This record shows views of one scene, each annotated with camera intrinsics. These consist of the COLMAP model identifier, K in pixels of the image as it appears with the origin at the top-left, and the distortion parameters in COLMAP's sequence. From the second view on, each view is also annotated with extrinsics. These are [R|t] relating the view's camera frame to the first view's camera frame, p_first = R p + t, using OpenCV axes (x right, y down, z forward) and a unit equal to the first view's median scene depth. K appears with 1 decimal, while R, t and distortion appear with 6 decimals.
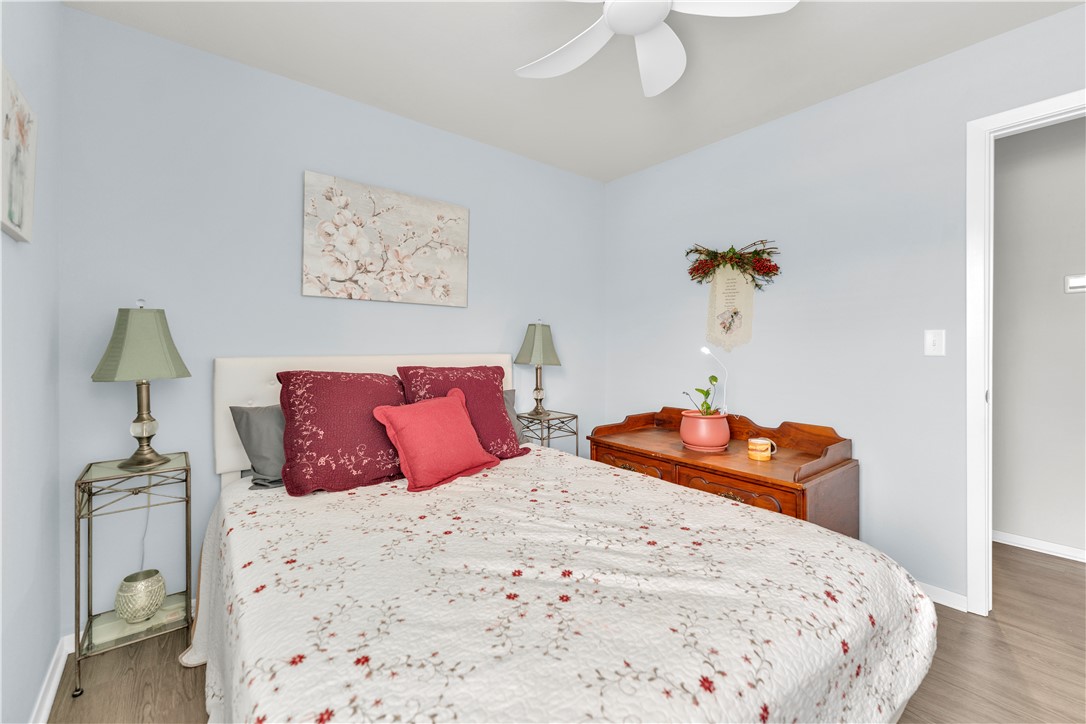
lens RADIAL K [[440.6, 0, 539.3], [0, 440.6, 346.1], [0, 0, 1]] dist [0.003221, 0.000108]
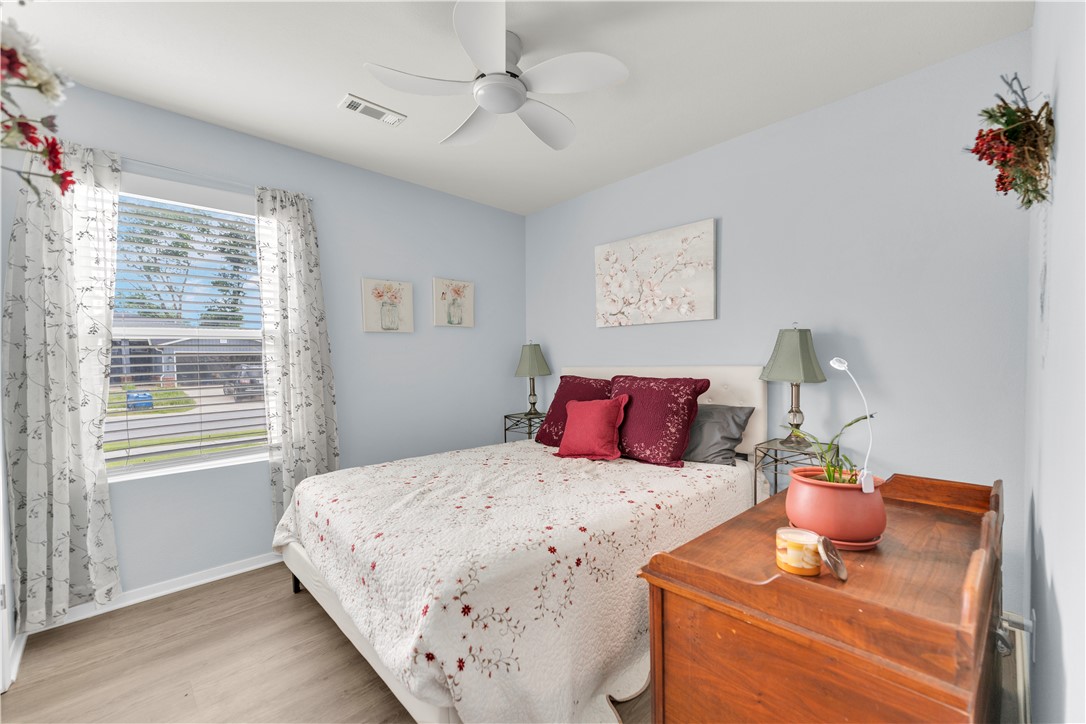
lens RADIAL K [[439.2, 0, 541.8], [0, 439.2, 369.4], [0, 0, 1]] dist [0.003320, 0.000023]
pose [[0.099752, 0.015604, -0.994890, 0.948475], [0.014364, 0.999750, 0.017121, 0.002804], [0.994909, -0.015998, 0.099503, 0.621420]]
